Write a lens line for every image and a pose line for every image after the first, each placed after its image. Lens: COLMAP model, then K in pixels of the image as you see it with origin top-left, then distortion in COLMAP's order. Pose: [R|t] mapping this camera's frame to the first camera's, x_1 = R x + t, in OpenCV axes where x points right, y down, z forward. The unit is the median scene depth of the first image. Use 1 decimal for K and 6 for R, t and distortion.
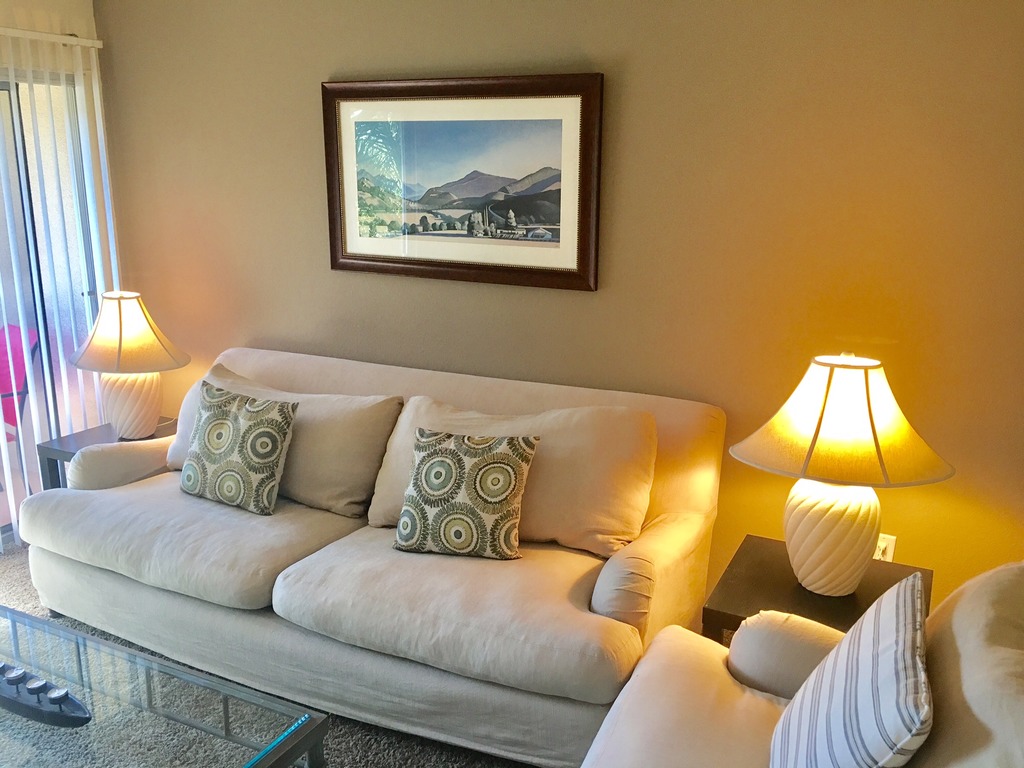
lens RADIAL K [[880.5, 0, 516.1], [0, 880.5, 377.1], [0, 0, 1]] dist [0.094253, -0.128103]
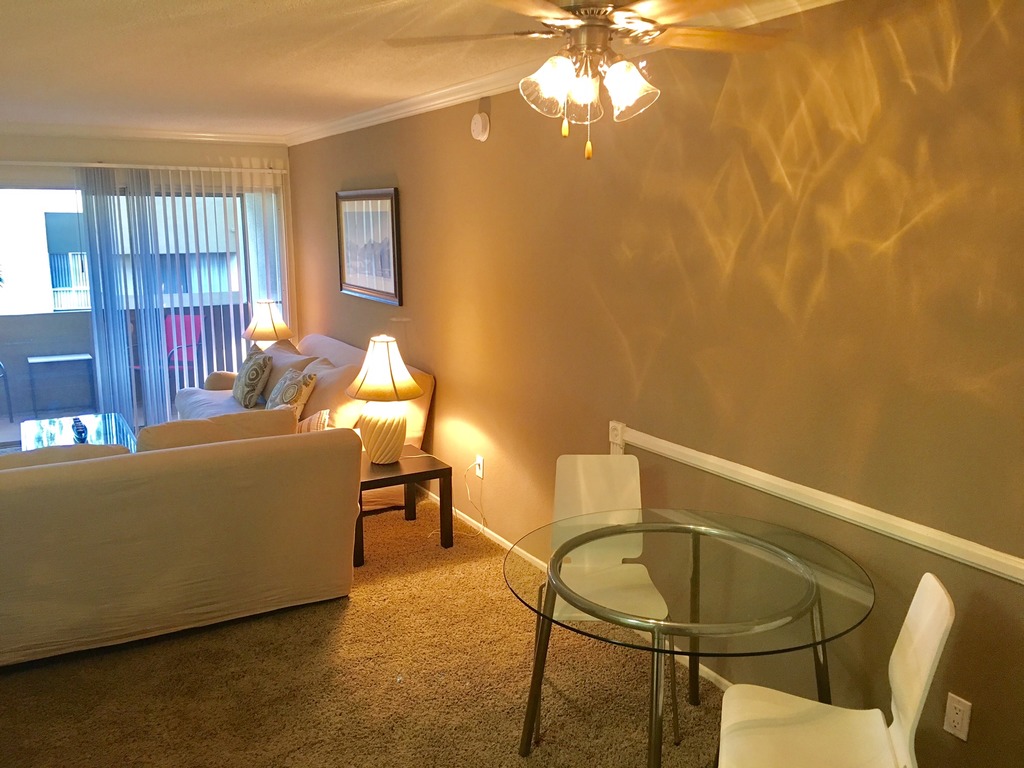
lens RADIAL K [[880.5, 0, 516.1], [0, 880.5, 377.1], [0, 0, 1]] dist [0.094253, -0.128103]
pose [[0.831863, 0.089571, -0.547705, 1.286578], [-0.128199, 0.991212, -0.032609, 0.071098], [0.539971, 0.097342, 0.836036, -0.335819]]
